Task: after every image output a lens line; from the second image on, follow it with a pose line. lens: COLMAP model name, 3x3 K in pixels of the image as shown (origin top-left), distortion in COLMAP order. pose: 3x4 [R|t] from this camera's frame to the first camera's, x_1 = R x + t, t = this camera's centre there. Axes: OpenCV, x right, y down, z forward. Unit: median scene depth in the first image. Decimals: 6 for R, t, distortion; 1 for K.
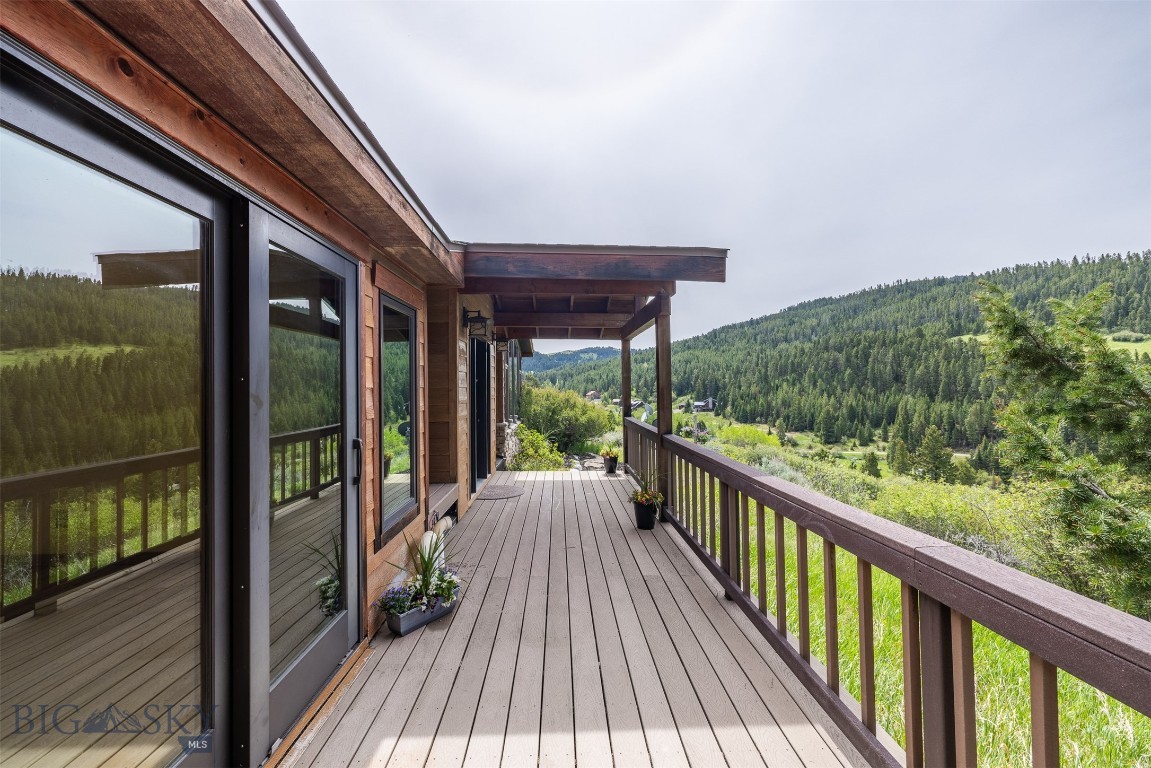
lens RADIAL K [[496.4, 0, 581.4], [0, 496.4, 387.4], [0, 0, 1]] dist [0.001351, 0.001382]
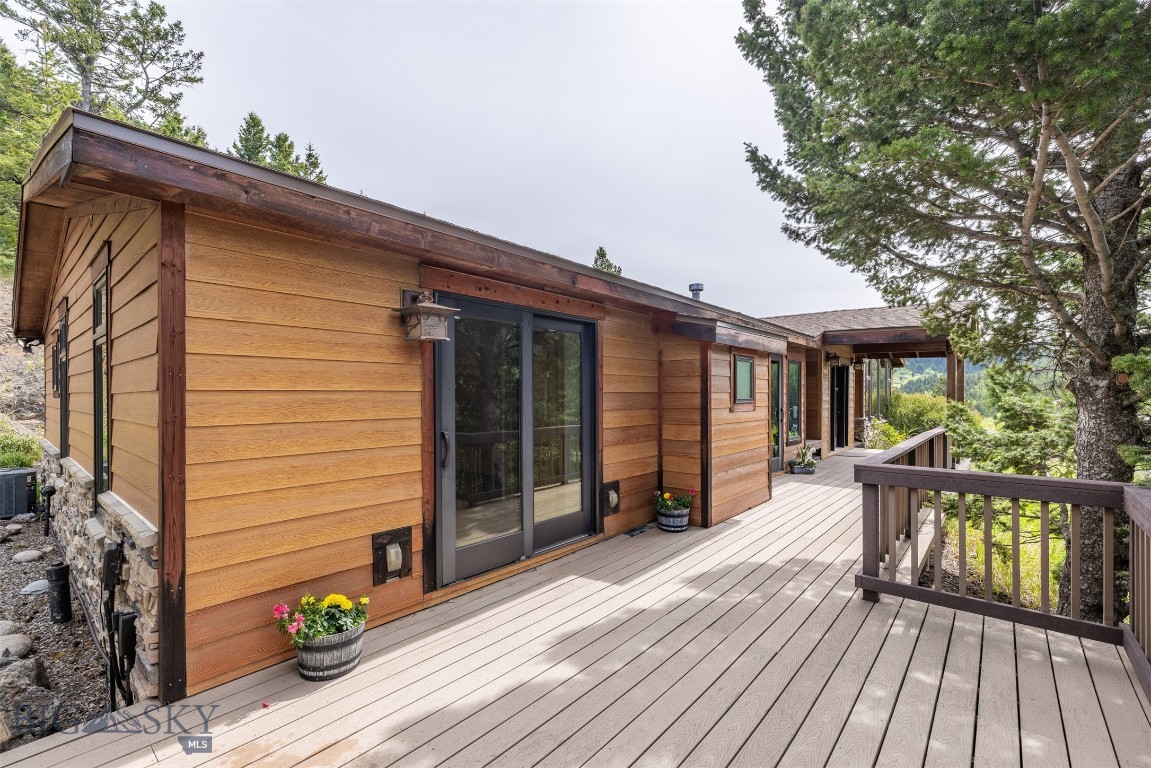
lens RADIAL K [[496.4, 0, 579.3], [0, 496.4, 395.1], [0, 0, 1]] dist [0.001351, 0.001382]
pose [[0.739471, 0.013366, -0.673055, 0.350899], [-0.008207, 0.999908, 0.010839, -0.005239], [0.673138, -0.002491, 0.739513, -1.067322]]
